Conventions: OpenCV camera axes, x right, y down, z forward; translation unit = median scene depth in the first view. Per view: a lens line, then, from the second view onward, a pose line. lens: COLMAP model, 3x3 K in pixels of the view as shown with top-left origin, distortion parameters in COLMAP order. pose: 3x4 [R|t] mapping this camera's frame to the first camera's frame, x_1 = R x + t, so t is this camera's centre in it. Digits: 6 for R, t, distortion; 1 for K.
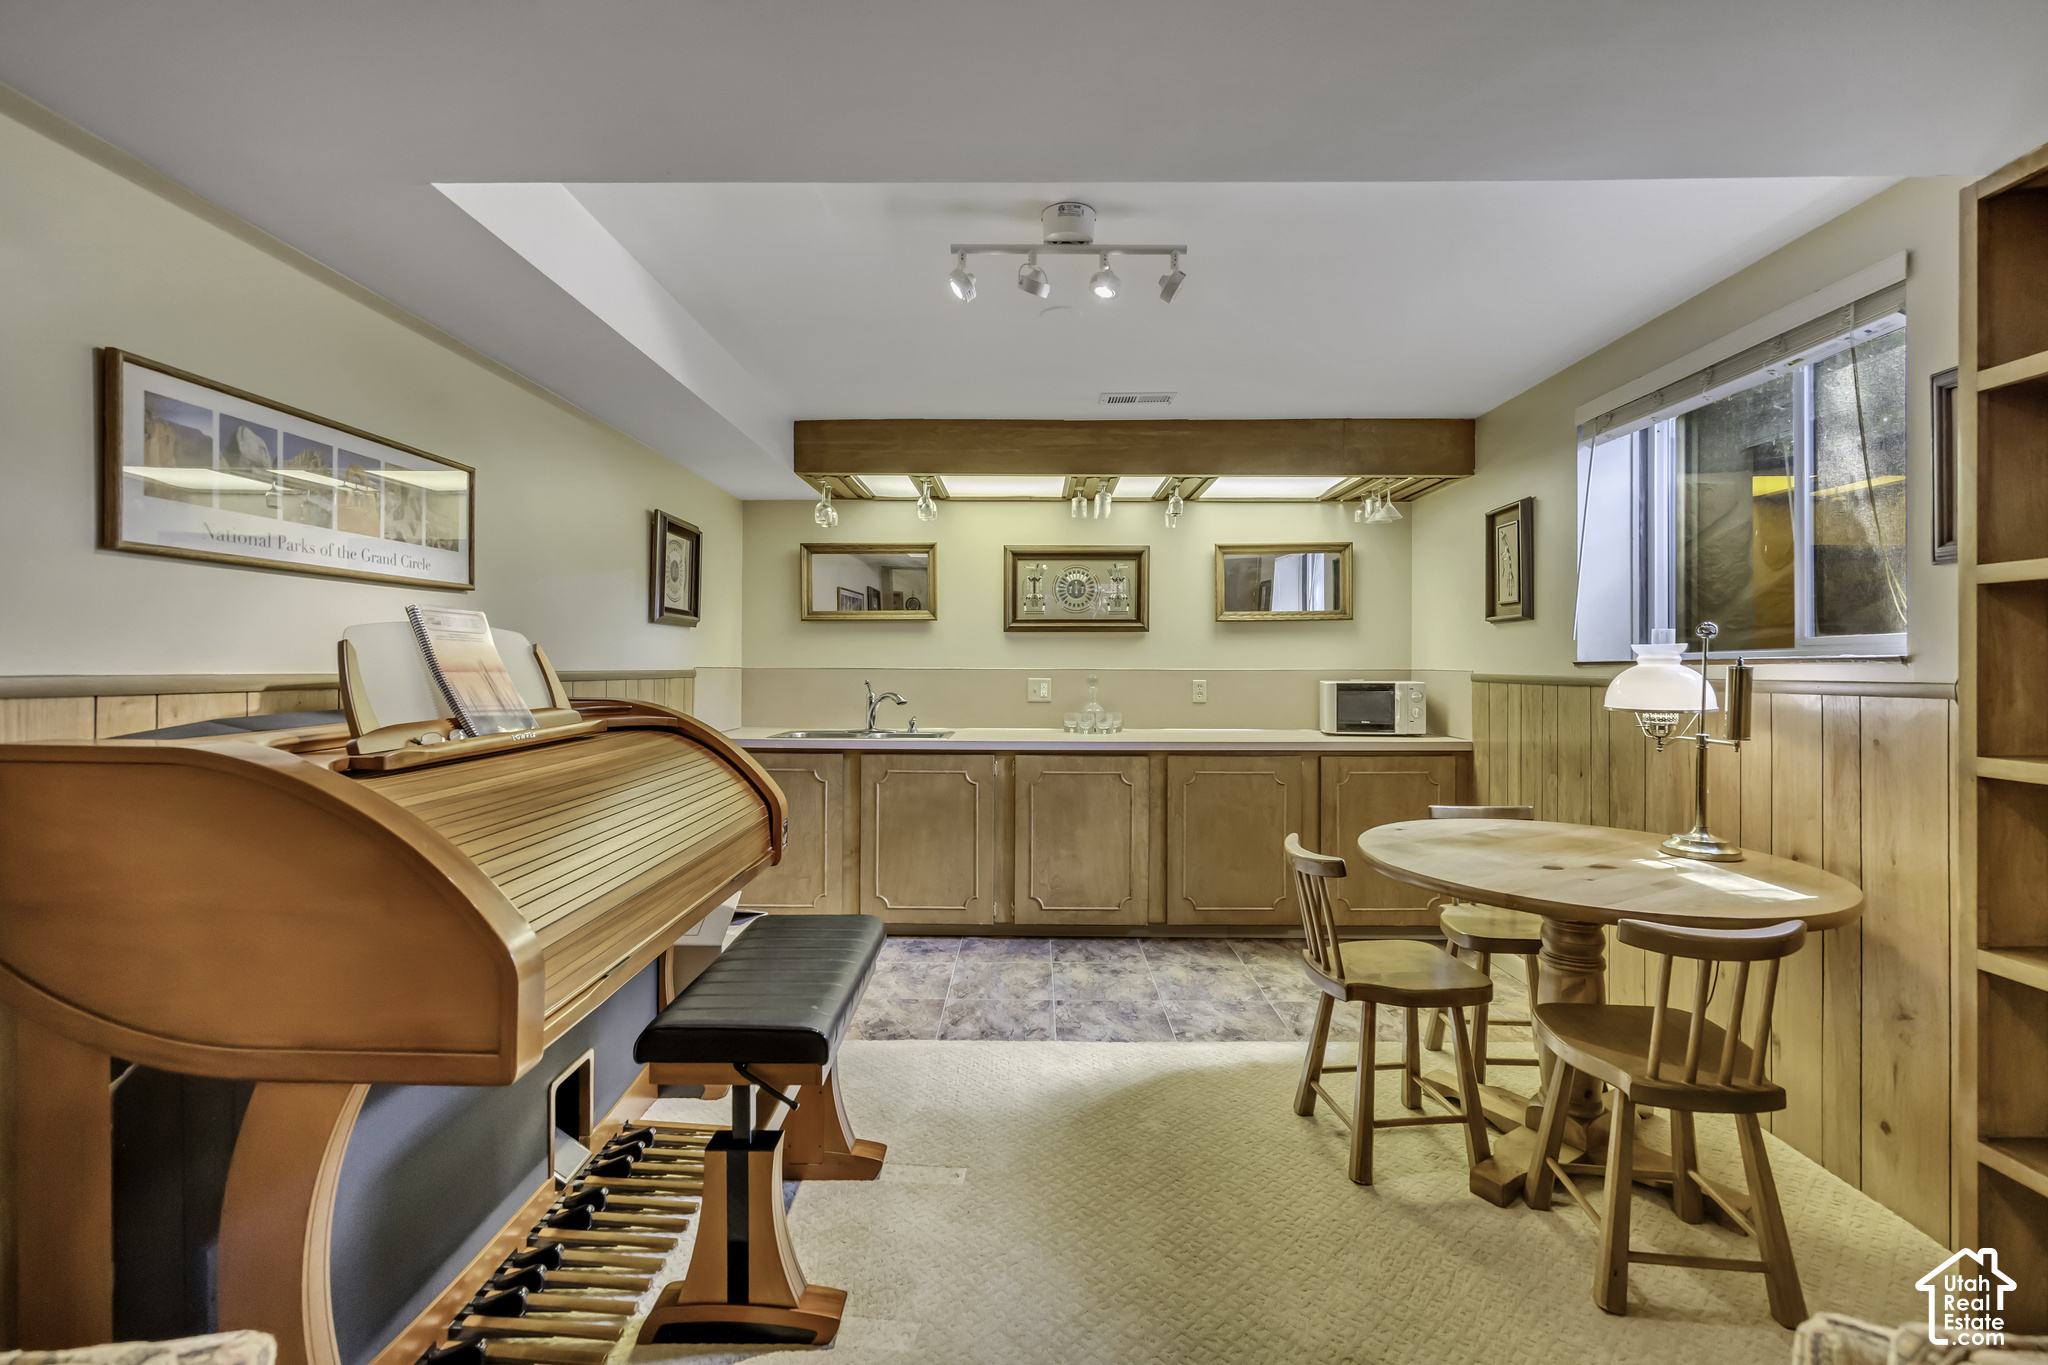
lens RADIAL K [[901.5, 0, 1019.8], [0, 901.5, 686.3], [0, 0, 1]] dist [-0.007348, 0.002258]
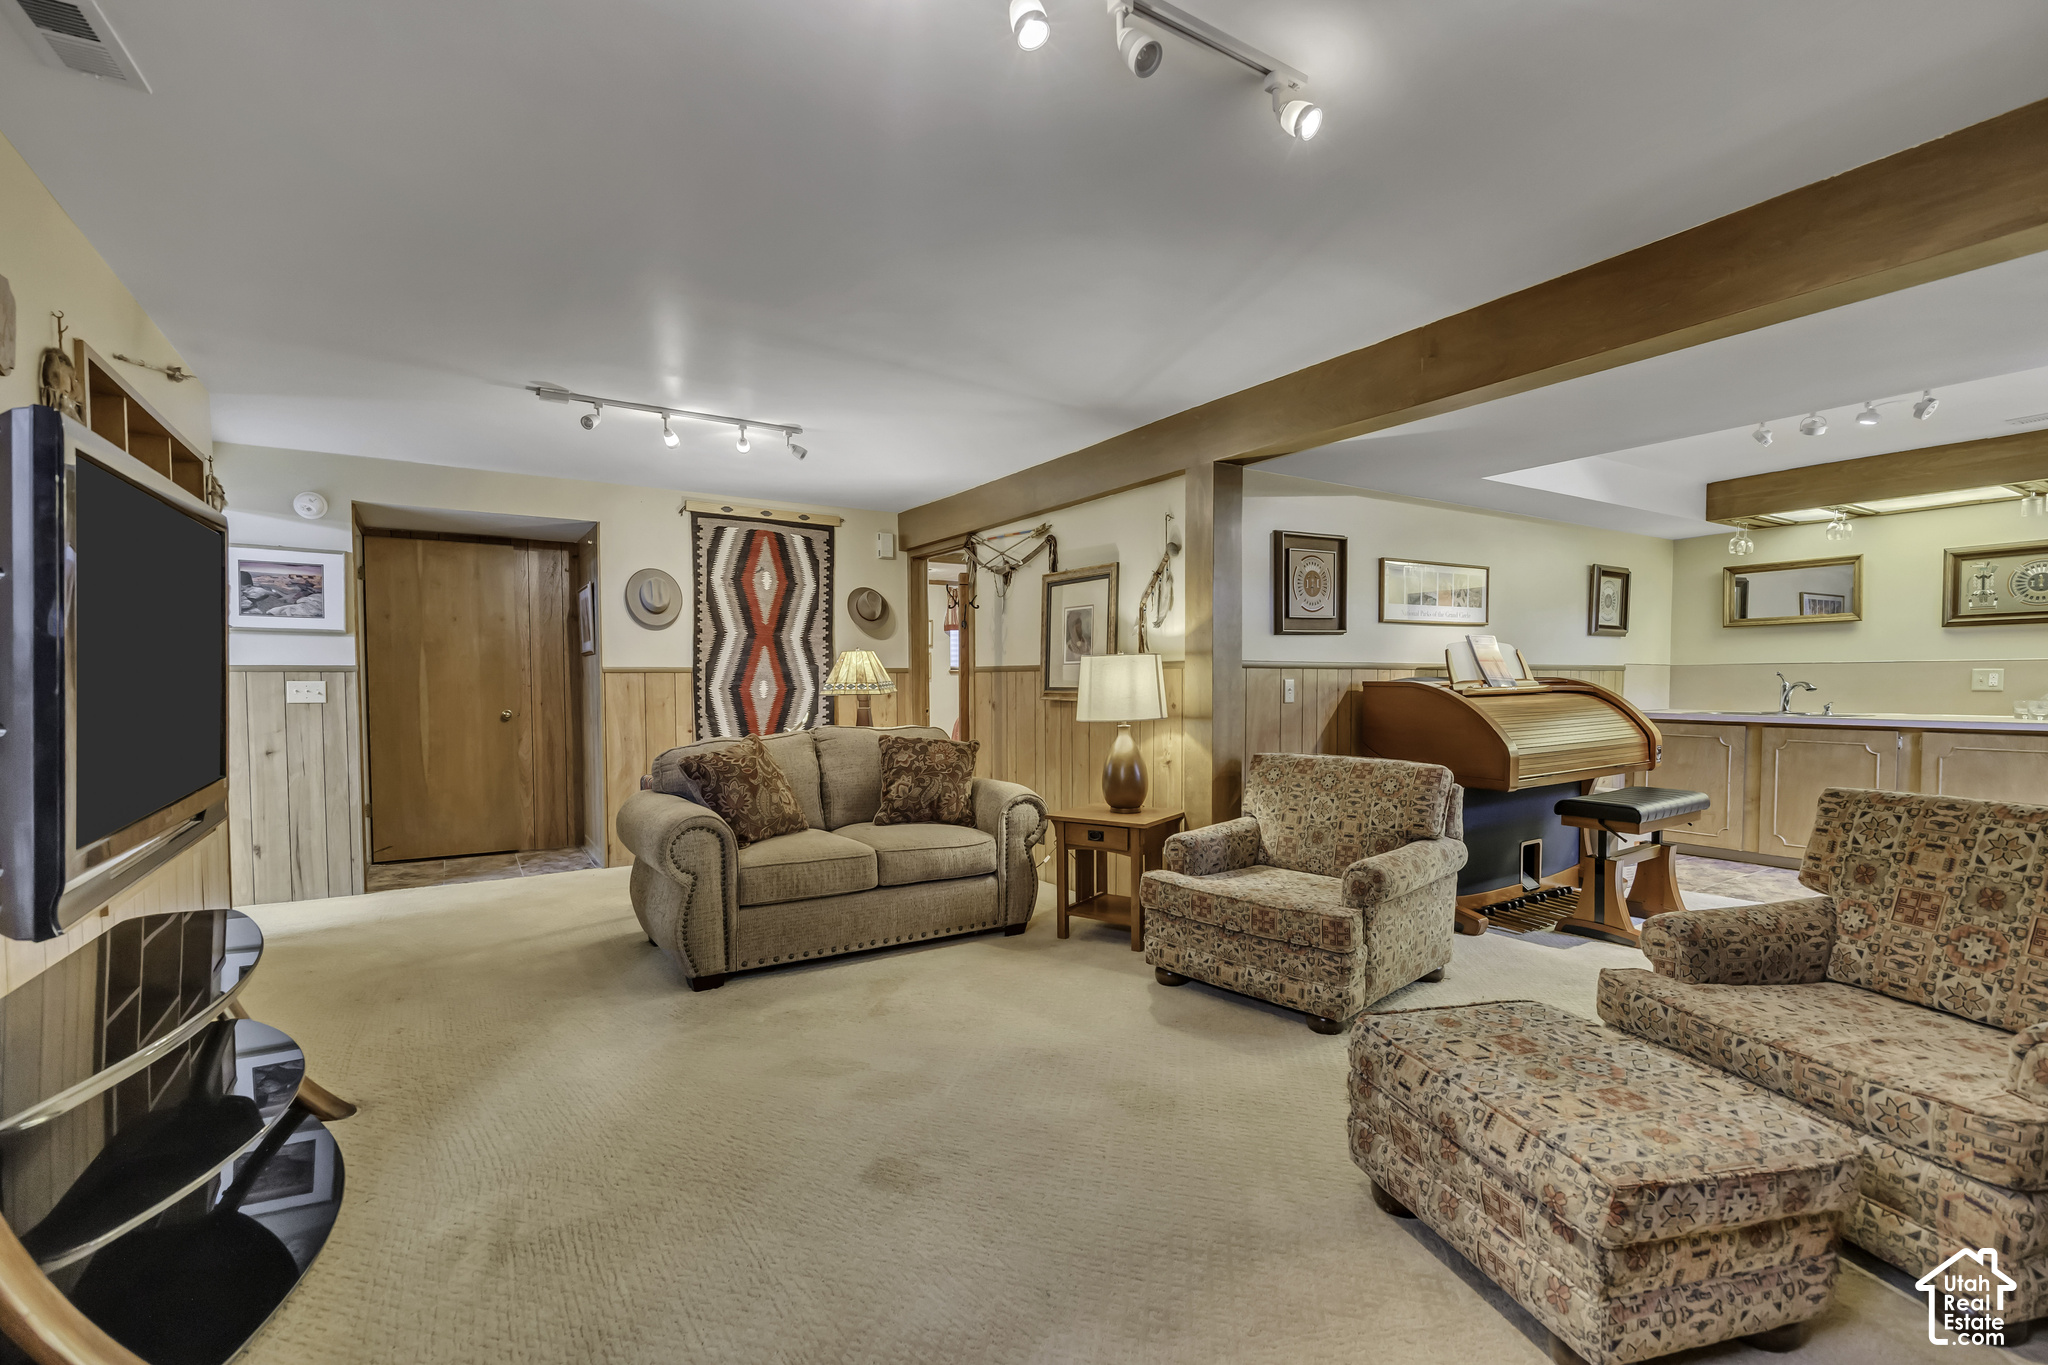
lens RADIAL K [[901.5, 0, 1022.5], [0, 901.5, 697.6], [0, 0, 1]] dist [-0.007348, 0.002258]
pose [[0.545168, 0.011210, -0.838252, 0.336948], [-0.012464, 0.999908, 0.005265, 0.039312], [0.838234, 0.007577, 0.545257, -0.630636]]
